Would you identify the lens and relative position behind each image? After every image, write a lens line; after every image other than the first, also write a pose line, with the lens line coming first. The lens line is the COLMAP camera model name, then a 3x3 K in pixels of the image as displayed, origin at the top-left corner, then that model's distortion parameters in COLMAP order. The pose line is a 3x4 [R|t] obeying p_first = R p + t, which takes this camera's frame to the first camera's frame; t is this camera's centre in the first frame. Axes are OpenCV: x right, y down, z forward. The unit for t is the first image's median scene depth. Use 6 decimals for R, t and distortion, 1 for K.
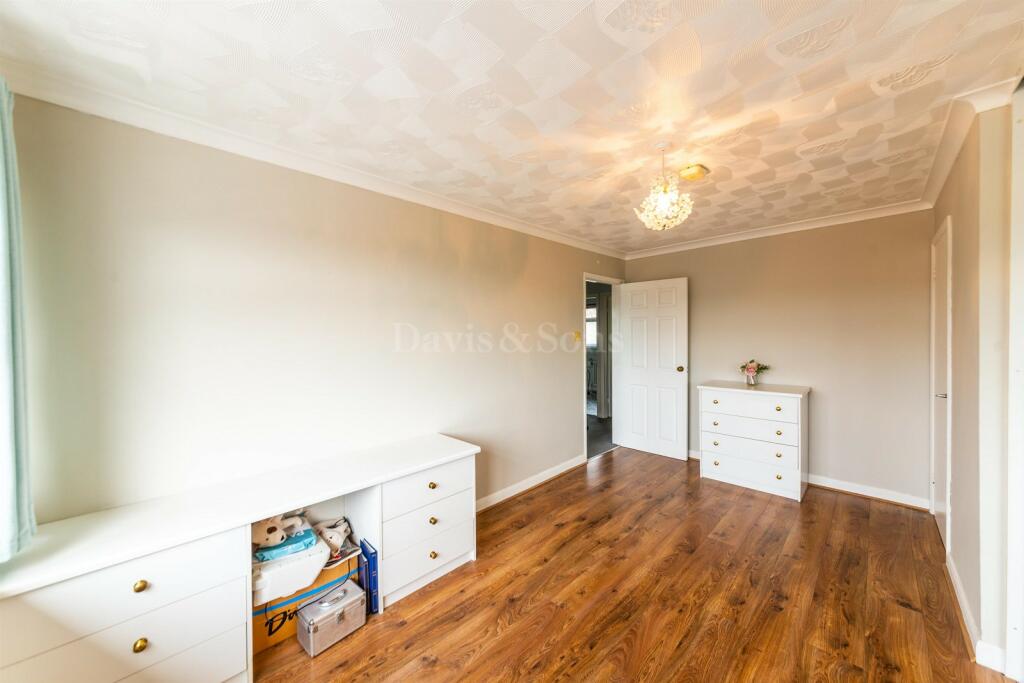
lens RADIAL K [[364.2, 0, 512.5], [0, 364.2, 336.2], [0, 0, 1]] dist [-0.000467, -0.000116]
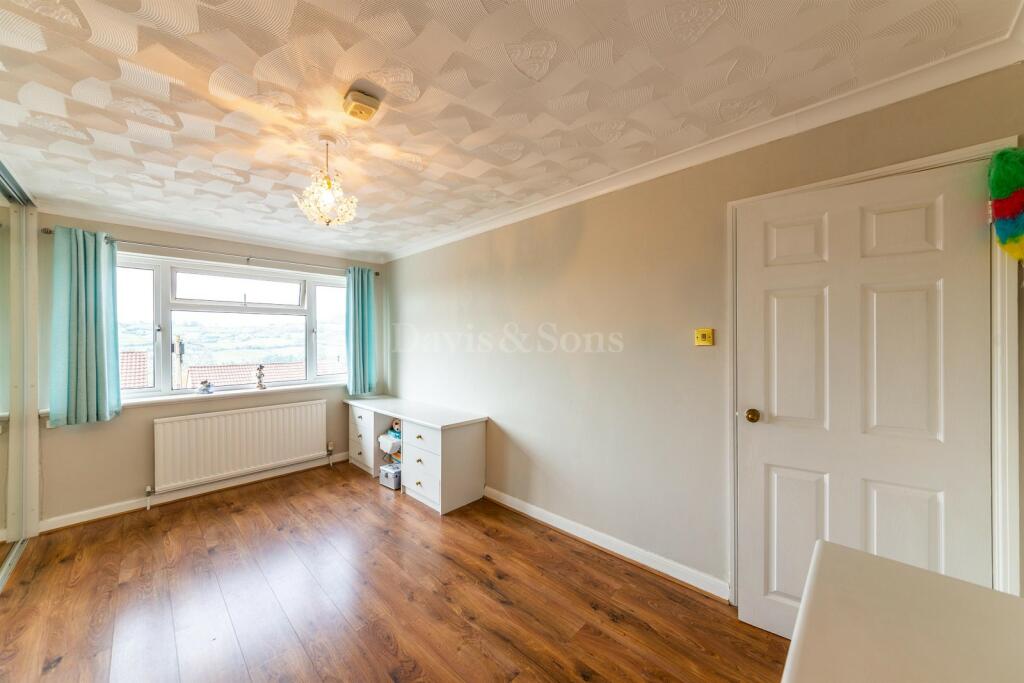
lens RADIAL K [[369.5, 0, 512.0], [0, 369.5, 337.2], [0, 0, 1]] dist [0.000018, -0.000038]
pose [[0.018105, 0.008853, -0.999797, 0.972133], [-0.001716, 0.999960, 0.008823, -0.004596], [0.999835, 0.001556, 0.018120, 1.022064]]
